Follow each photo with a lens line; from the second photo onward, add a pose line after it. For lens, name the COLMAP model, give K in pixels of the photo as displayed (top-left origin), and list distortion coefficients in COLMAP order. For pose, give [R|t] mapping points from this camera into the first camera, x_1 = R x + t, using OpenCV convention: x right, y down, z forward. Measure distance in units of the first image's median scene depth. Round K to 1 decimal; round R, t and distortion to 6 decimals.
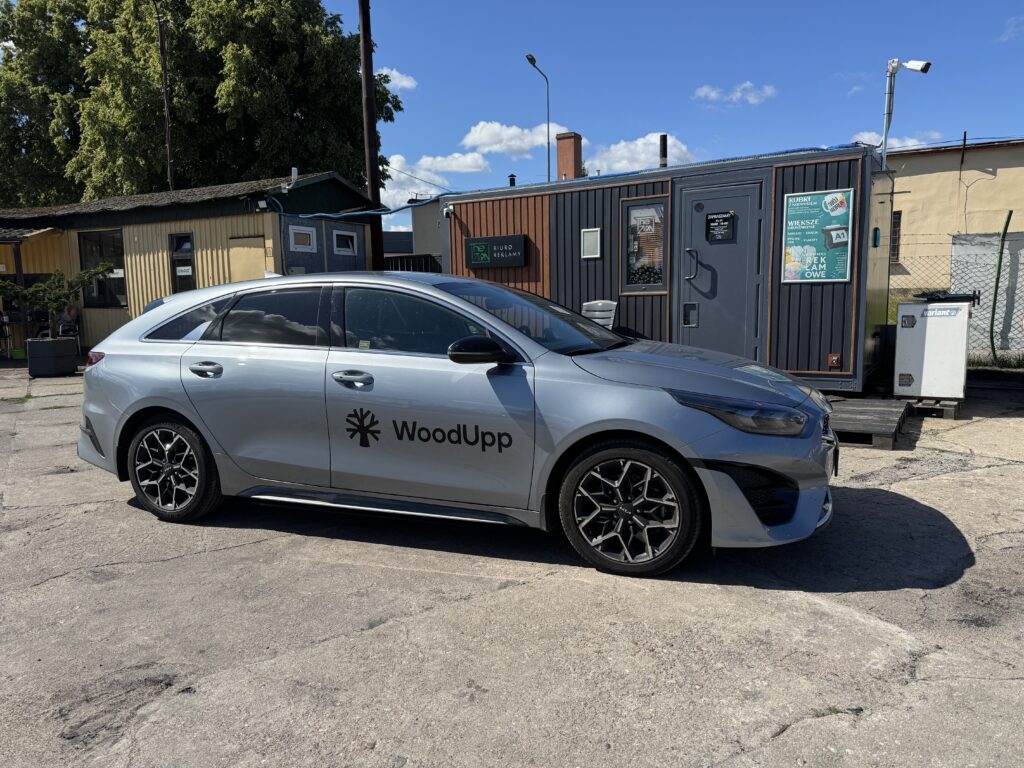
lens RADIAL K [[724.2, 0, 512.0], [0, 724.2, 384.0], [0, 0, 1]] dist [-0.004002, 0.004215]
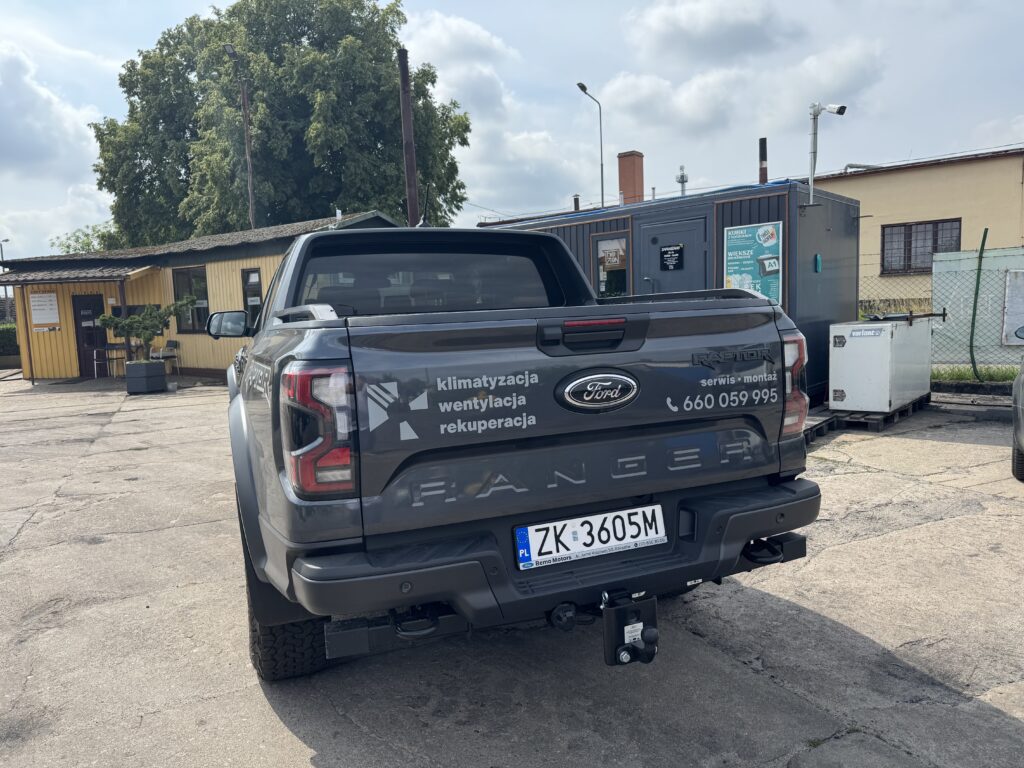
lens RADIAL K [[724.2, 0, 512.0], [0, 724.2, 384.0], [0, 0, 1]] dist [-0.004002, 0.004215]
pose [[0.990059, -0.009540, -0.140326, 0.207957], [0.007313, 0.999839, -0.016376, -0.008280], [0.140460, 0.015187, 0.989970, -0.134581]]
